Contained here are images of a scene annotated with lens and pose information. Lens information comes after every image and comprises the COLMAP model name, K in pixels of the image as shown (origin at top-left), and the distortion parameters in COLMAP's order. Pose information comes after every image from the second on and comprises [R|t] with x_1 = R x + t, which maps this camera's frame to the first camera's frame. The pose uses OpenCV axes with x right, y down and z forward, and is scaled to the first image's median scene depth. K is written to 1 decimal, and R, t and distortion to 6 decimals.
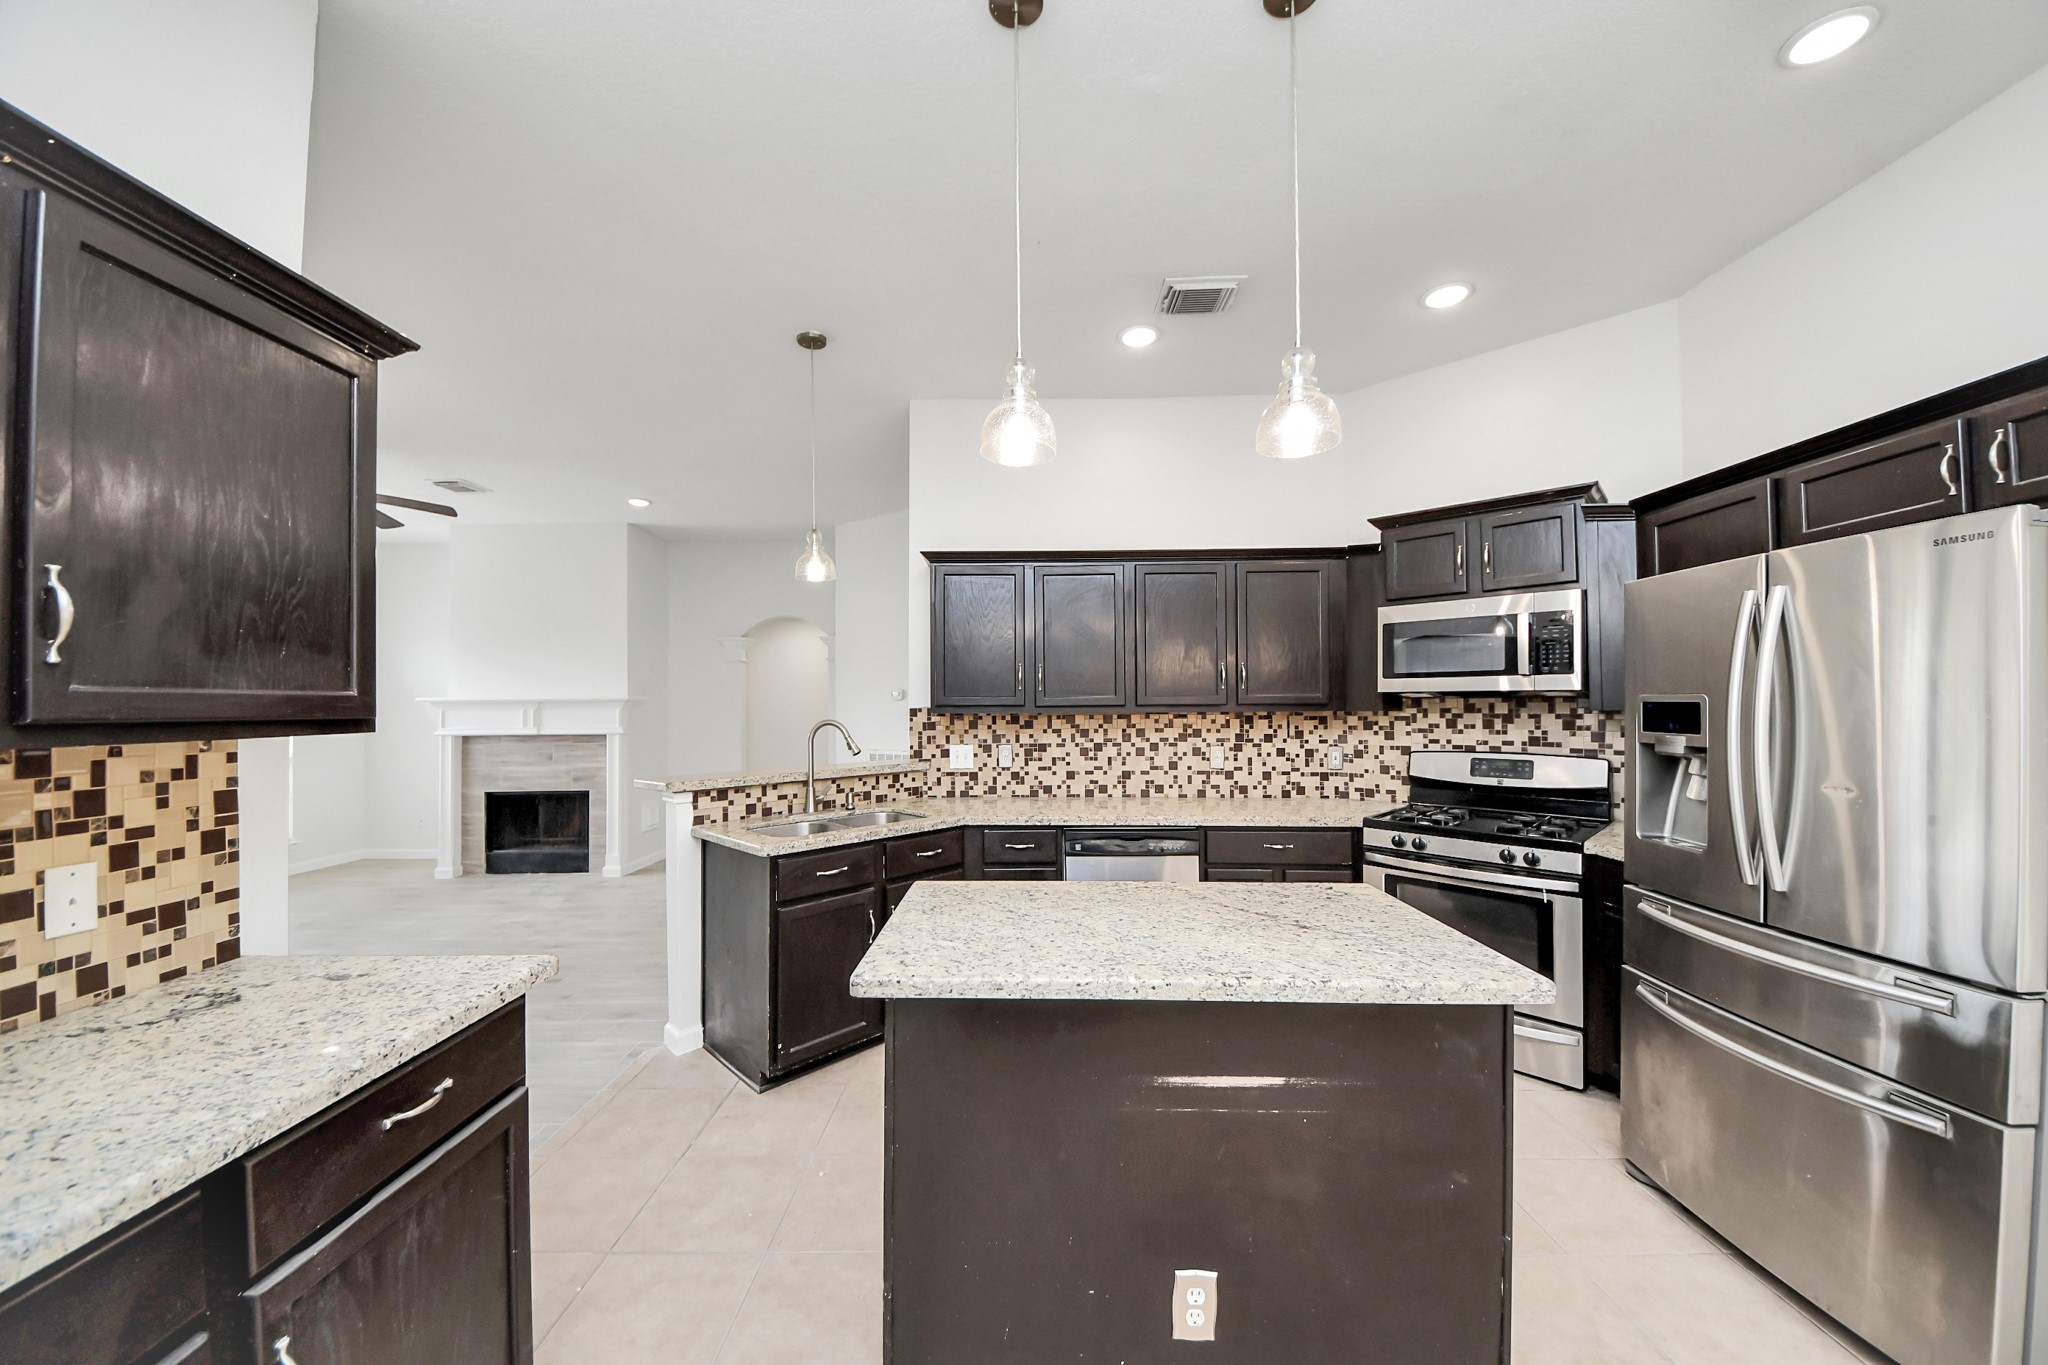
lens RADIAL K [[717.7, 0, 1019.9], [0, 717.7, 693.2], [0, 0, 1]] dist [0.027493, -0.017895]
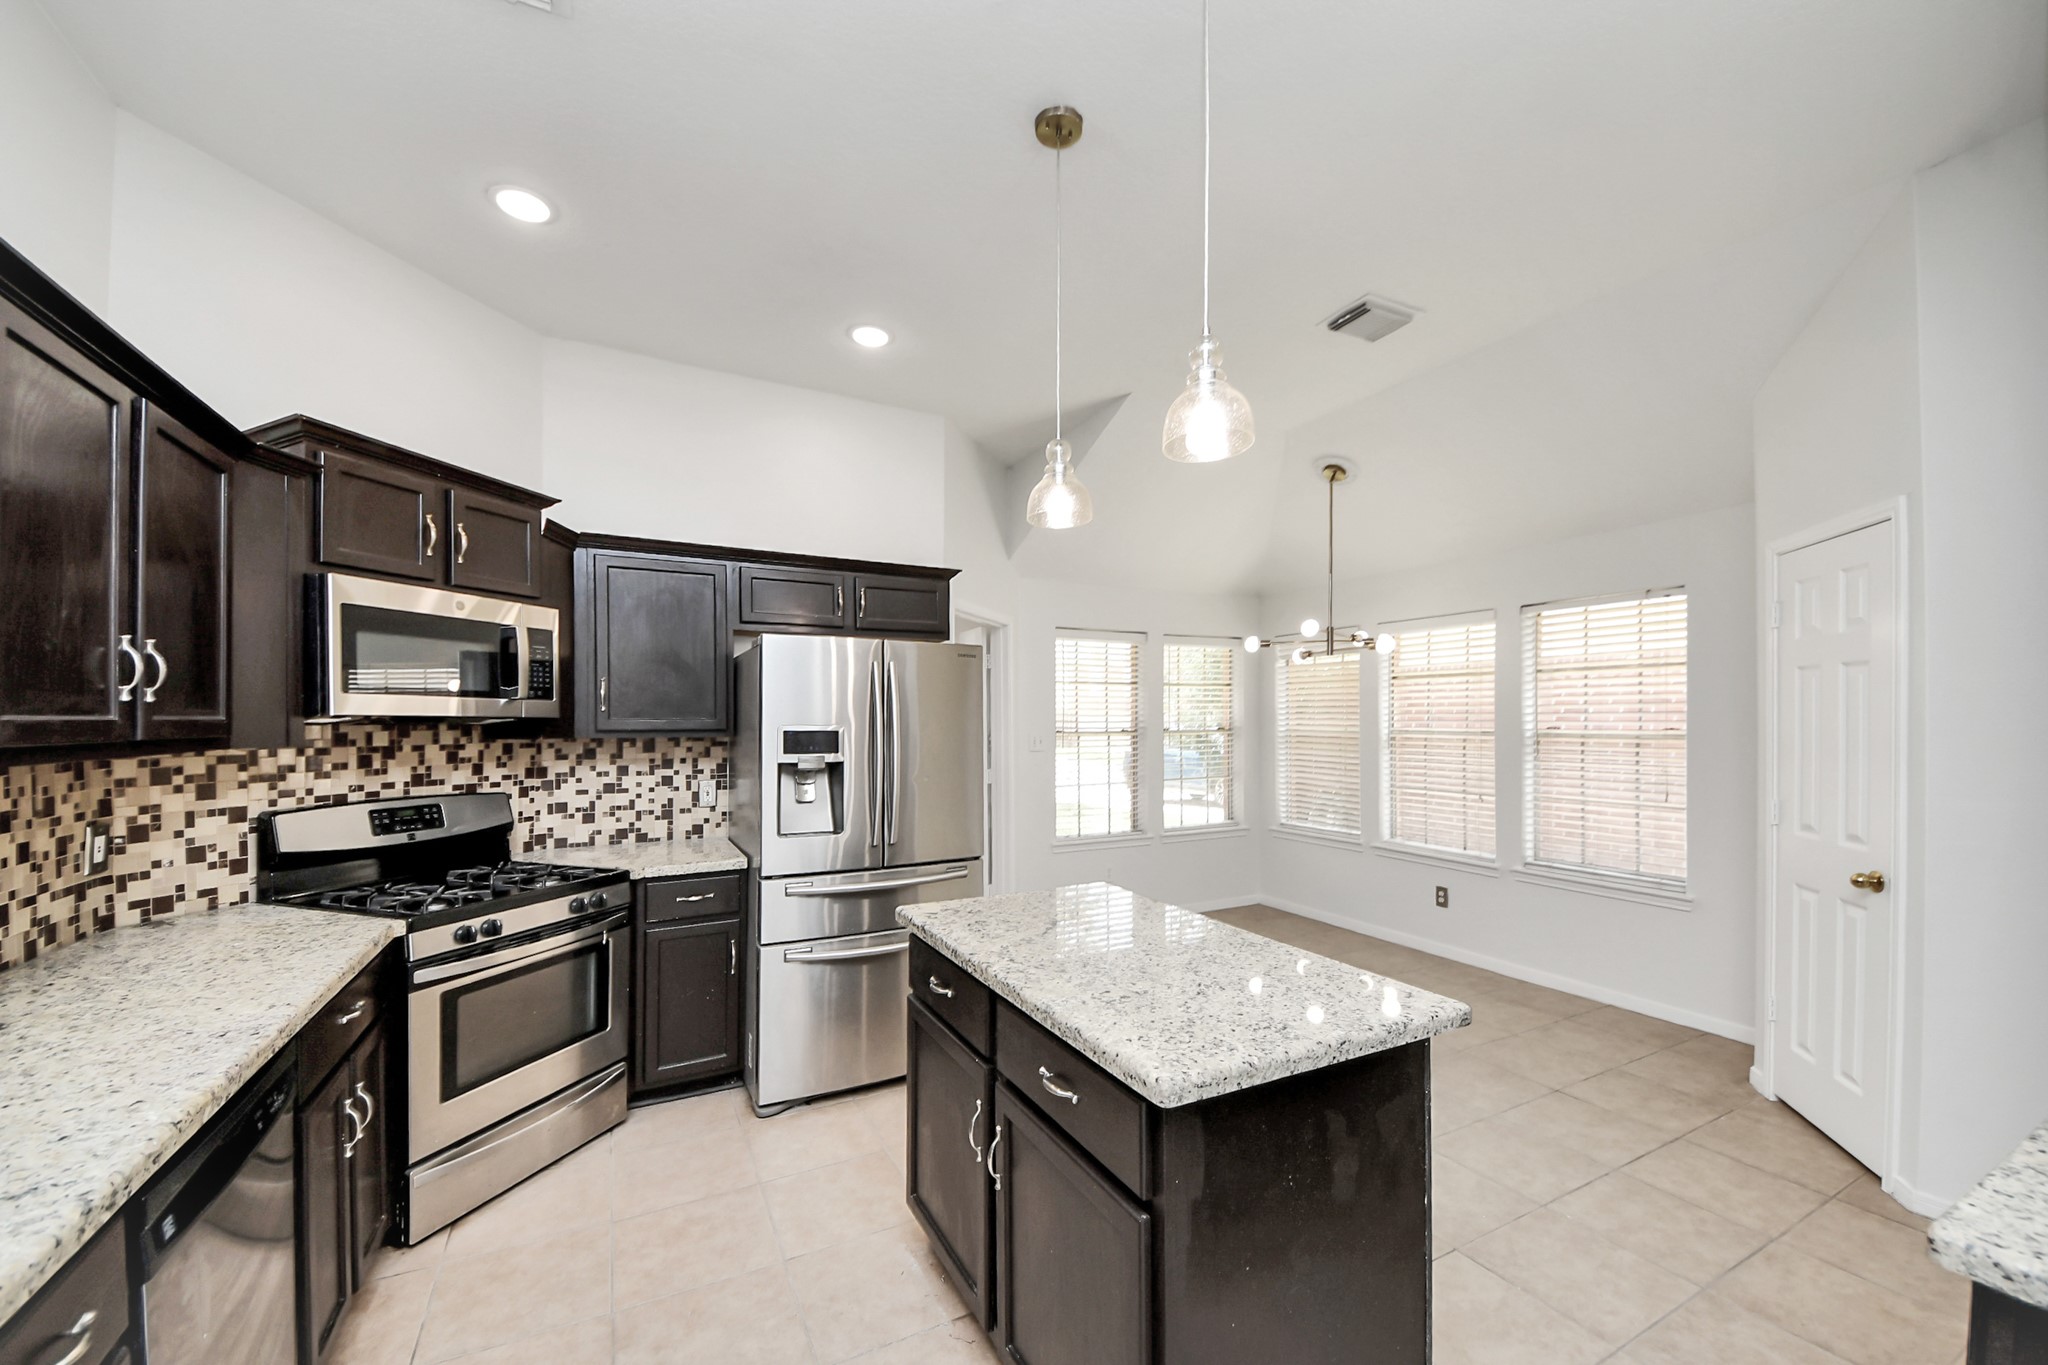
lens RADIAL K [[780.9, 0, 1022.4], [0, 780.9, 717.2], [0, 0, 1]] dist [0.024879, -0.022043]
pose [[-0.468129, 0.009234, 0.883612, -0.301875], [-0.012075, 0.999785, -0.016846, 0.003706], [-0.883577, -0.018556, -0.467917, 0.700579]]
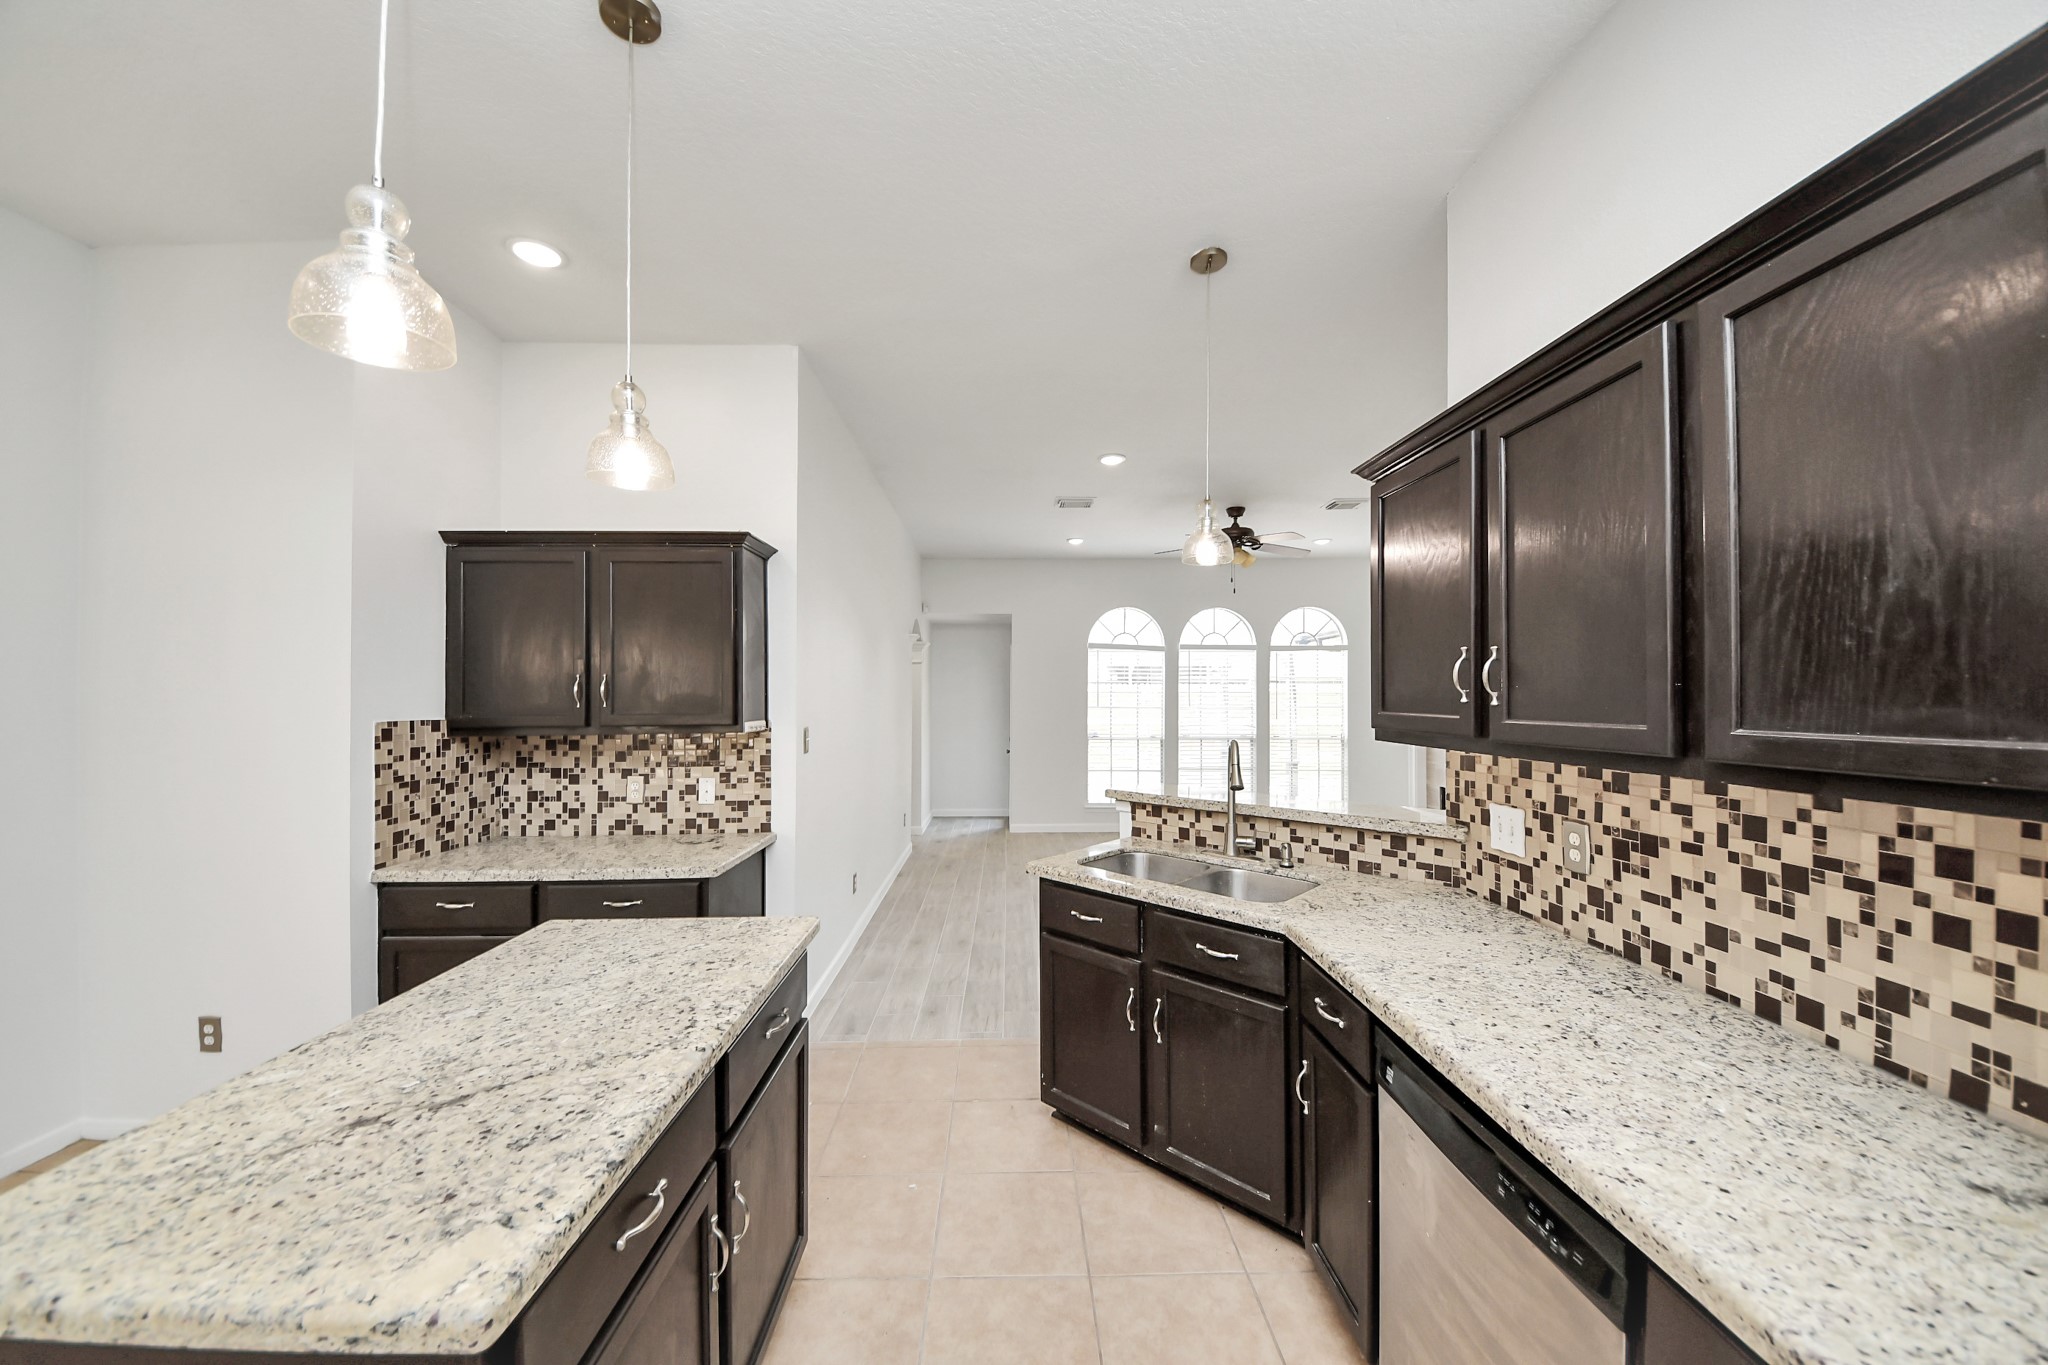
lens RADIAL K [[726.5, 0, 1028.6], [0, 726.5, 691.1], [0, 0, 1]] dist [0.044978, -0.026175]
pose [[0.033982, -0.000437, -0.999422, 0.433420], [0.020044, 0.999799, 0.000245, -0.017118], [0.999221, -0.020041, 0.033984, 0.643381]]
